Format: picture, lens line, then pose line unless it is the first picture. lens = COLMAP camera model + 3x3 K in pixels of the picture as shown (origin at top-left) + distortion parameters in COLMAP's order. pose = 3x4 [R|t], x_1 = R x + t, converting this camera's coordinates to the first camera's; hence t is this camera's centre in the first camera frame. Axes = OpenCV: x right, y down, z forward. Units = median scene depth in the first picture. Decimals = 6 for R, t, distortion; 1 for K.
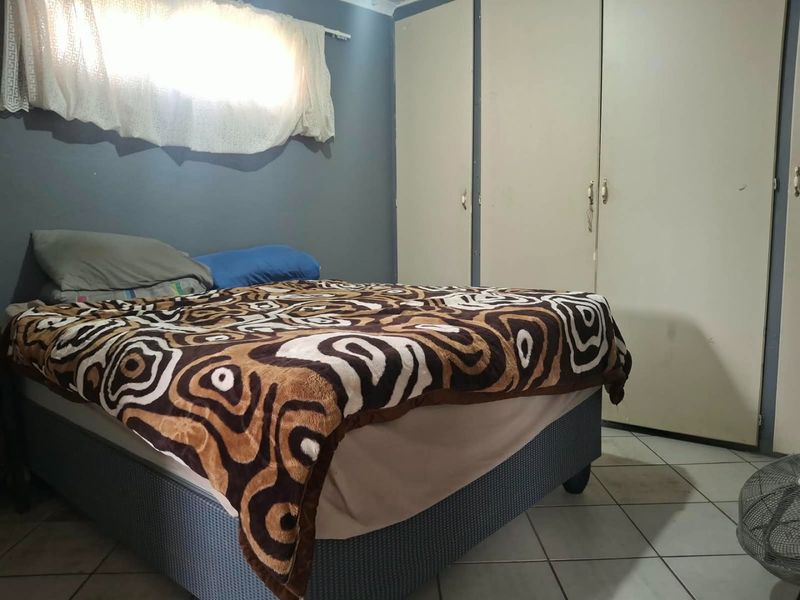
lens RADIAL K [[552.0, 0, 400.0], [0, 552.0, 300.0], [0, 0, 1]] dist [0.089343, -0.164376]
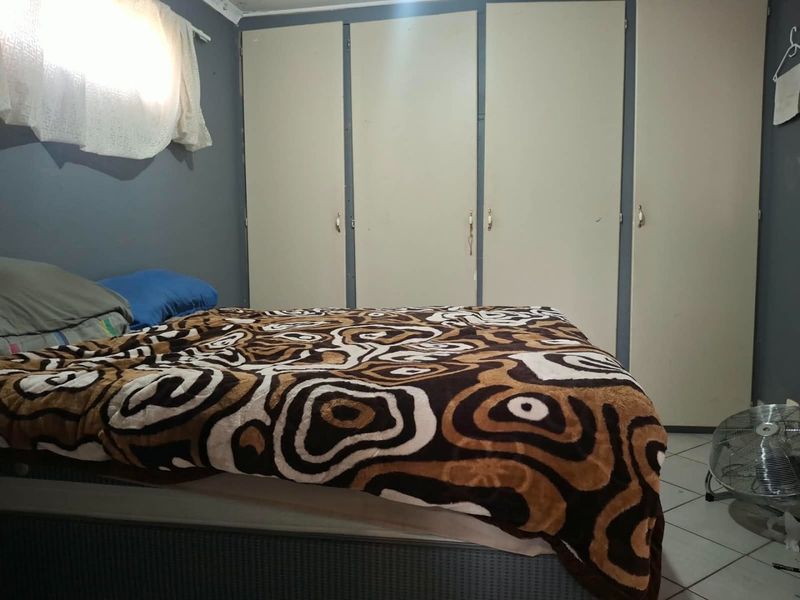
lens RADIAL K [[552.0, 0, 400.0], [0, 552.0, 300.0], [0, 0, 1]] dist [0.089343, -0.164376]
pose [[0.864759, -0.038381, 0.500717, -0.464488], [0.059189, 0.997915, -0.025730, -0.014049], [-0.498686, 0.051887, 0.865228, 0.138879]]
